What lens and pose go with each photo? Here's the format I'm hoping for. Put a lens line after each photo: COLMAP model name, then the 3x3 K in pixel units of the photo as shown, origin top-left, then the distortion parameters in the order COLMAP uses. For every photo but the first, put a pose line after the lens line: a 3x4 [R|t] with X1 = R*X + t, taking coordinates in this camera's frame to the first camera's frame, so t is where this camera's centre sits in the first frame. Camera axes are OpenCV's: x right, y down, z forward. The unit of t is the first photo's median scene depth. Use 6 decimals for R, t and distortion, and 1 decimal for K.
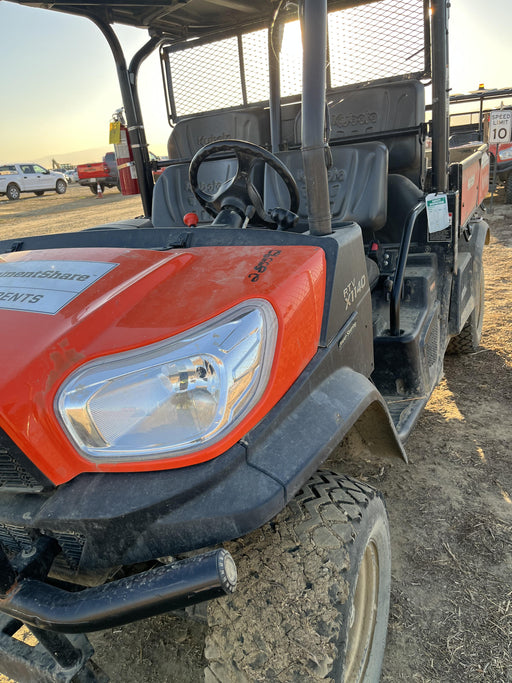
lens RADIAL K [[511.6, 0, 256.0], [0, 511.6, 341.5], [0, 0, 1]] dist [0.001595, -0.046238]
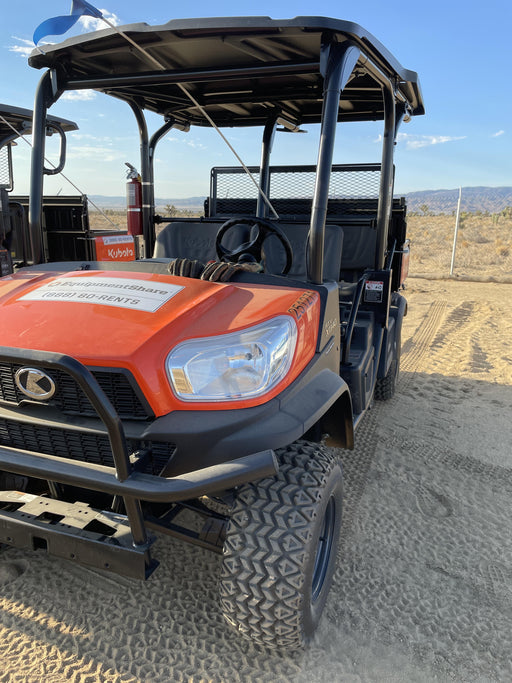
lens RADIAL K [[511.6, 0, 256.0], [0, 511.6, 341.5], [0, 0, 1]] dist [0.001595, -0.046238]
pose [[0.981625, 0.107347, 0.157765, -0.291815], [-0.087859, 0.988169, -0.125711, 0.180865], [-0.169393, 0.109540, 0.979442, -0.498302]]
